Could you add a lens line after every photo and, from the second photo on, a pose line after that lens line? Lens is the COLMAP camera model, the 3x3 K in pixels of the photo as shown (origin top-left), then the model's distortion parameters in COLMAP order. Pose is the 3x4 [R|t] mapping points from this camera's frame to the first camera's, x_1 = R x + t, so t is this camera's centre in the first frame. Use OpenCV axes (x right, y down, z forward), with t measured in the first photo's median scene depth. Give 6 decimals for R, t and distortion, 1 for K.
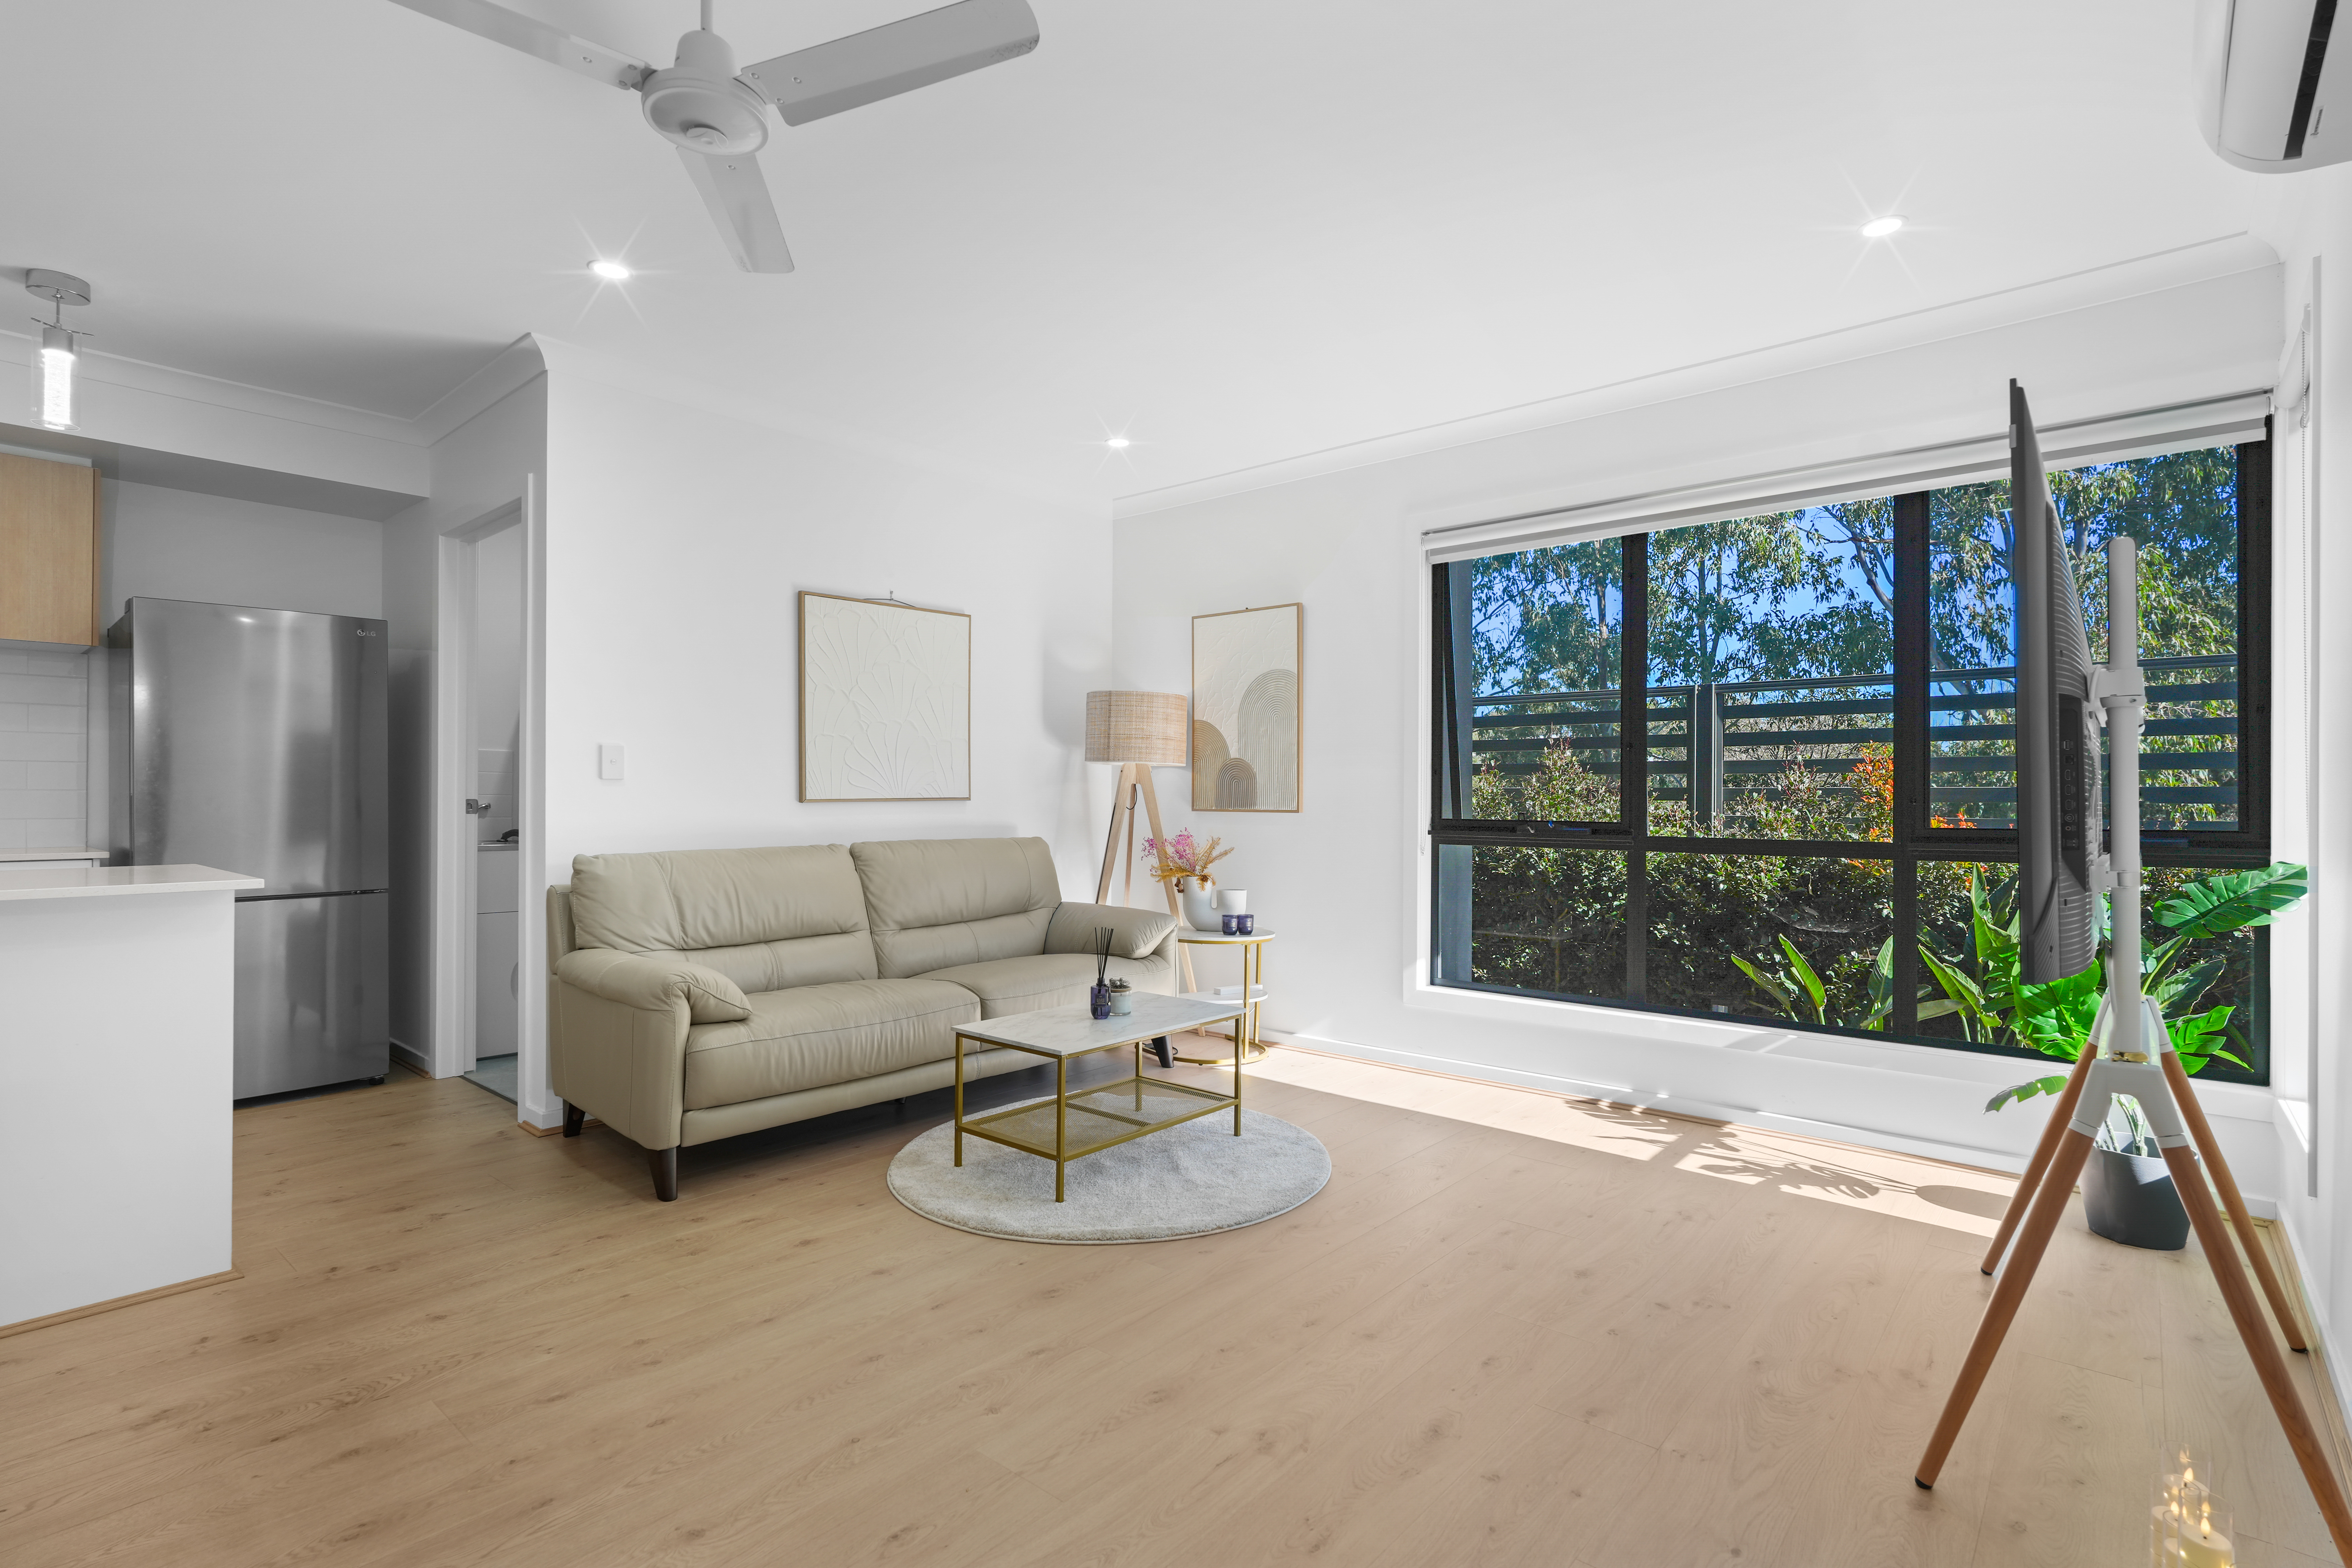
lens RADIAL K [[1121.2, 0, 1168.9], [0, 1121.2, 795.1], [0, 0, 1]] dist [-0.000693, -0.000305]
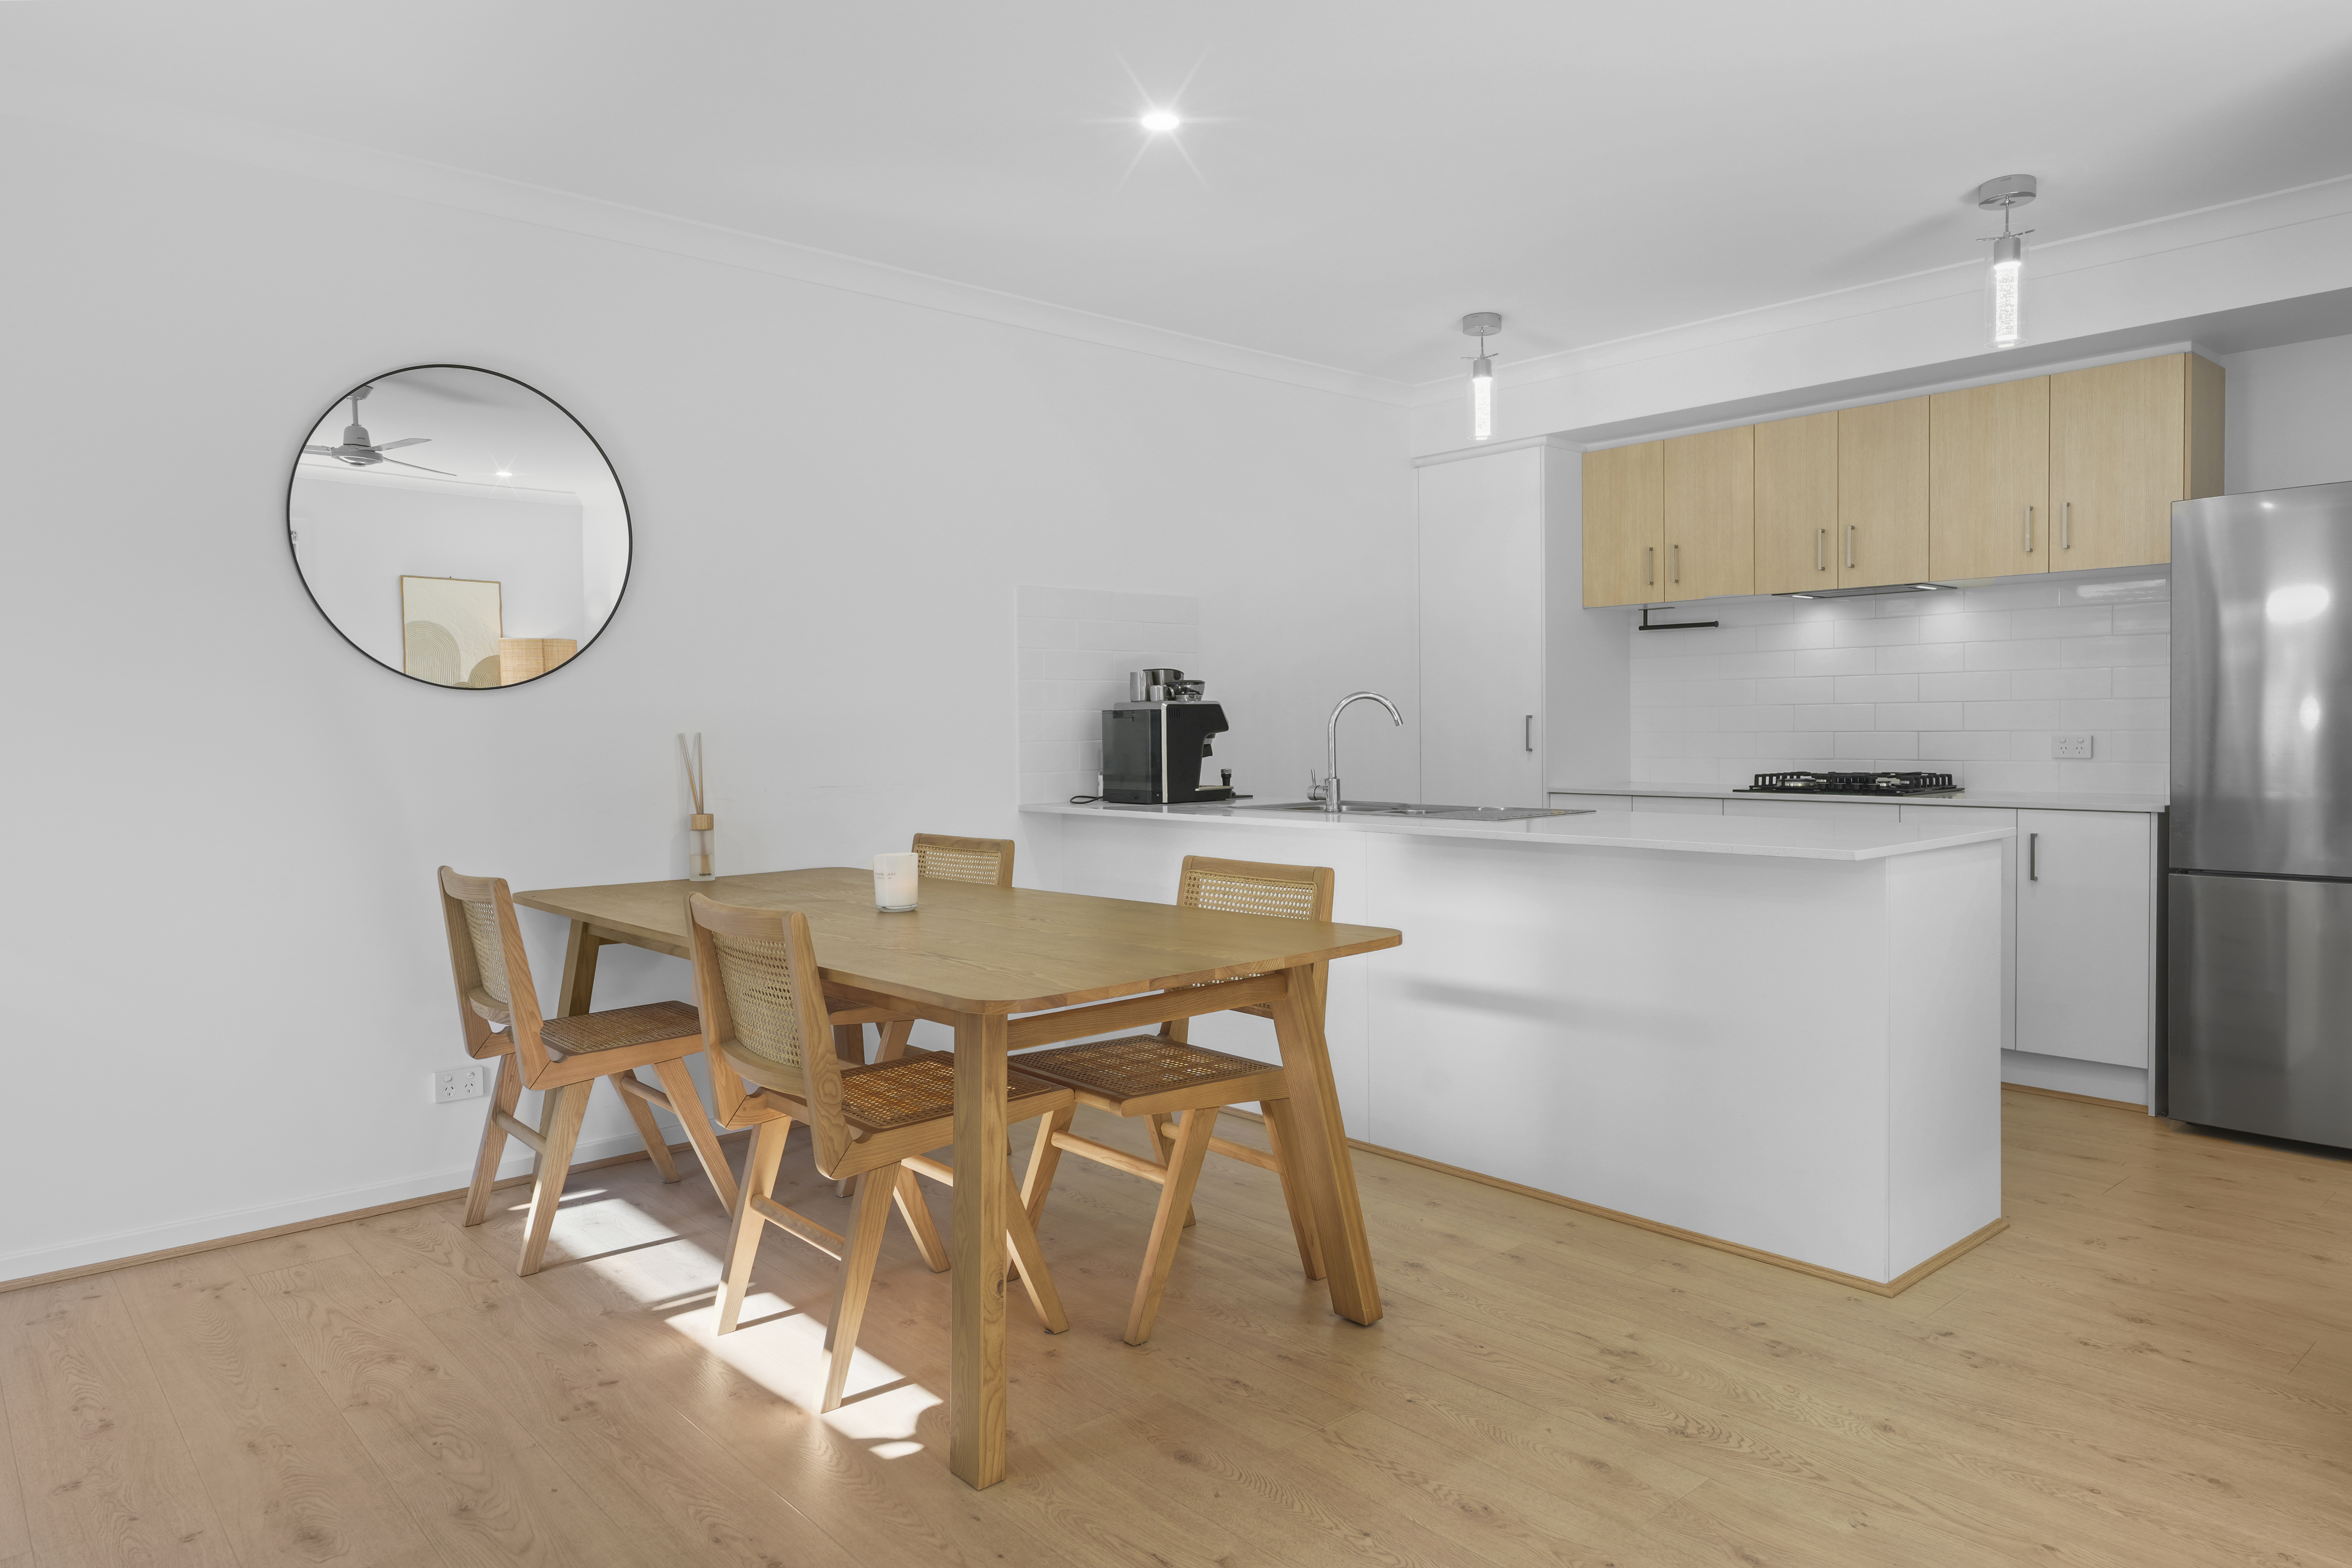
lens RADIAL K [[1464.1, 0, 1178.2], [0, 1464.1, 765.9], [0, 0, 1]] dist [-0.003119, -0.000499]
pose [[-0.127893, 0.031072, -0.991301, 0.235622], [0.012070, 0.999484, 0.029771, -0.019648], [0.991715, -0.008158, -0.128202, 0.365745]]
